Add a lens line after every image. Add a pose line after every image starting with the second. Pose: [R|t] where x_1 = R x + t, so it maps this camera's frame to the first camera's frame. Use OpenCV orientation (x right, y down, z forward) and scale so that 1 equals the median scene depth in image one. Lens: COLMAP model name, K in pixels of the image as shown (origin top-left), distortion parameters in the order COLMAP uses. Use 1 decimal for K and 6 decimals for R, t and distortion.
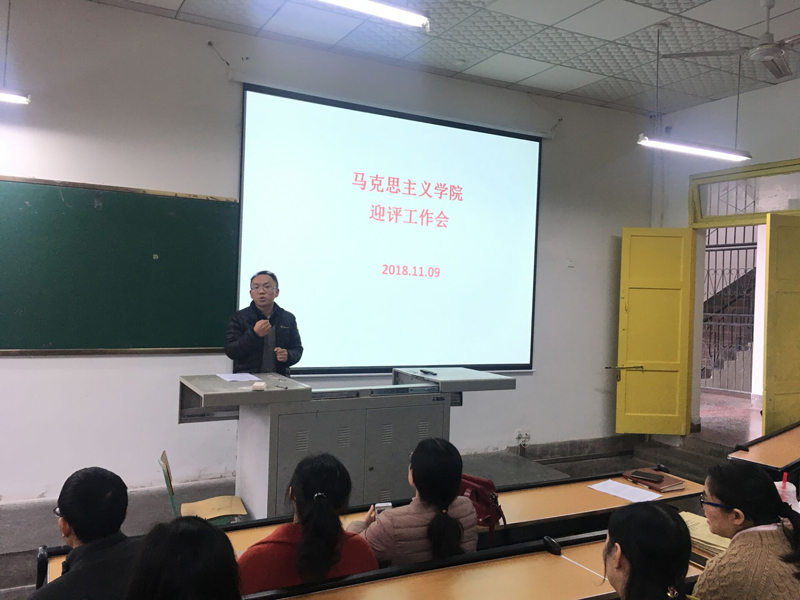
lens RADIAL K [[691.7, 0, 397.3], [0, 691.7, 298.2], [0, 0, 1]] dist [0.034991, -0.026248]
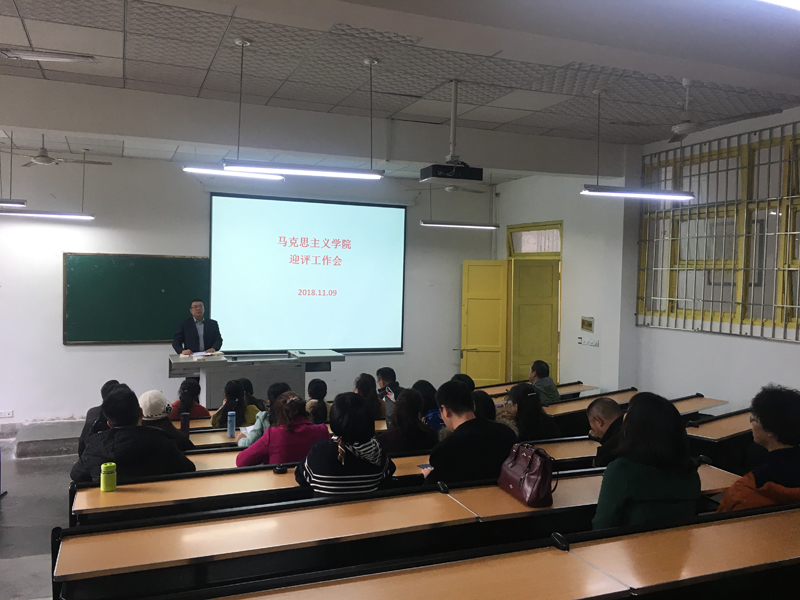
lens RADIAL K [[689.7, 0, 403.6], [0, 689.7, 301.9], [0, 0, 1]] dist [0.032992, -0.030534]
pose [[0.995385, -0.009766, -0.095469, 0.399610], [0.012640, 0.999483, 0.029555, -0.065615], [0.095131, -0.030625, 0.994994, -0.665392]]
